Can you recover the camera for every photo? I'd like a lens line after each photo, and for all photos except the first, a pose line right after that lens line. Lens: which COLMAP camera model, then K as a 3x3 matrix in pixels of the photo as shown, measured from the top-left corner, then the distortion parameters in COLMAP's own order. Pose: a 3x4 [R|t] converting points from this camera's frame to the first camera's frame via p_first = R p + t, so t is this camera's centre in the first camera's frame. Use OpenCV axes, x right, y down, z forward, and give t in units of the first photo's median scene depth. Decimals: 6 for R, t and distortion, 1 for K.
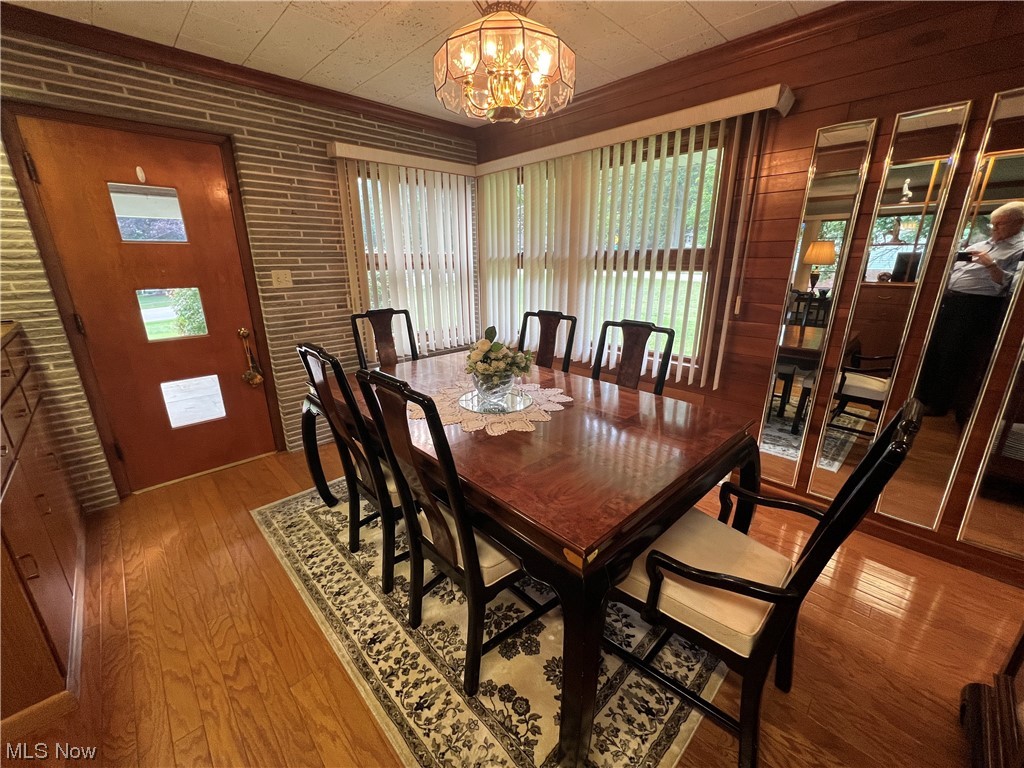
lens RADIAL K [[411.1, 0, 517.5], [0, 411.1, 383.8], [0, 0, 1]] dist [0.002146, -0.000708]
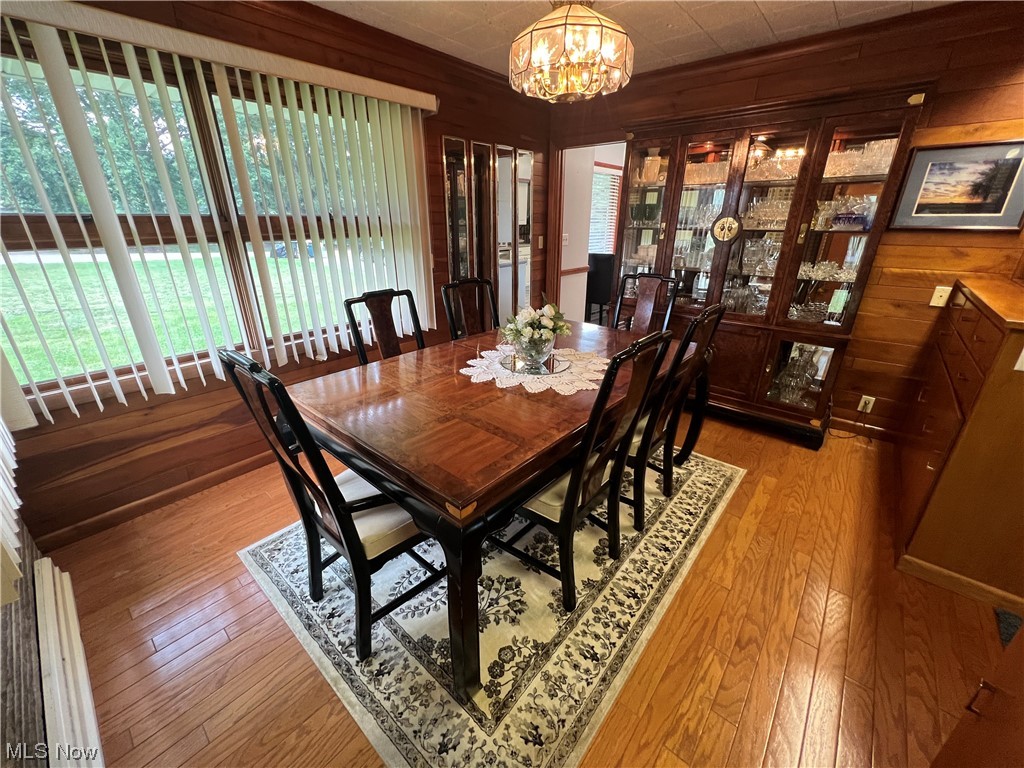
lens RADIAL K [[411.1, 0, 520.6], [0, 411.1, 383.7], [0, 0, 1]] dist [0.002146, -0.000708]
pose [[-0.097143, -0.356597, 0.929194, -0.846064], [0.304965, 0.878037, 0.368846, -0.246746], [-0.947396, 0.319202, 0.023455, 0.828259]]
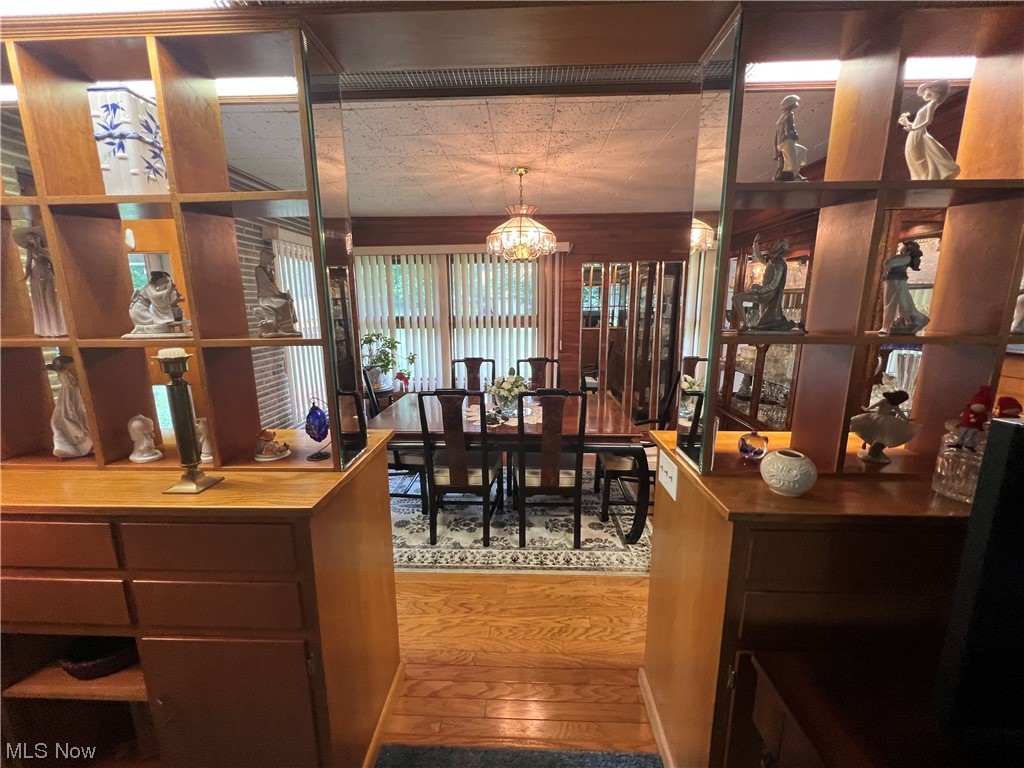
lens RADIAL K [[411.1, 0, 508.0], [0, 411.1, 379.9], [0, 0, 1]] dist [0.002146, -0.000708]
pose [[0.714957, -0.142428, 0.684508, -0.940959], [0.211975, 0.977108, -0.018094, -0.034858], [-0.666261, 0.158034, 0.728781, -0.192590]]
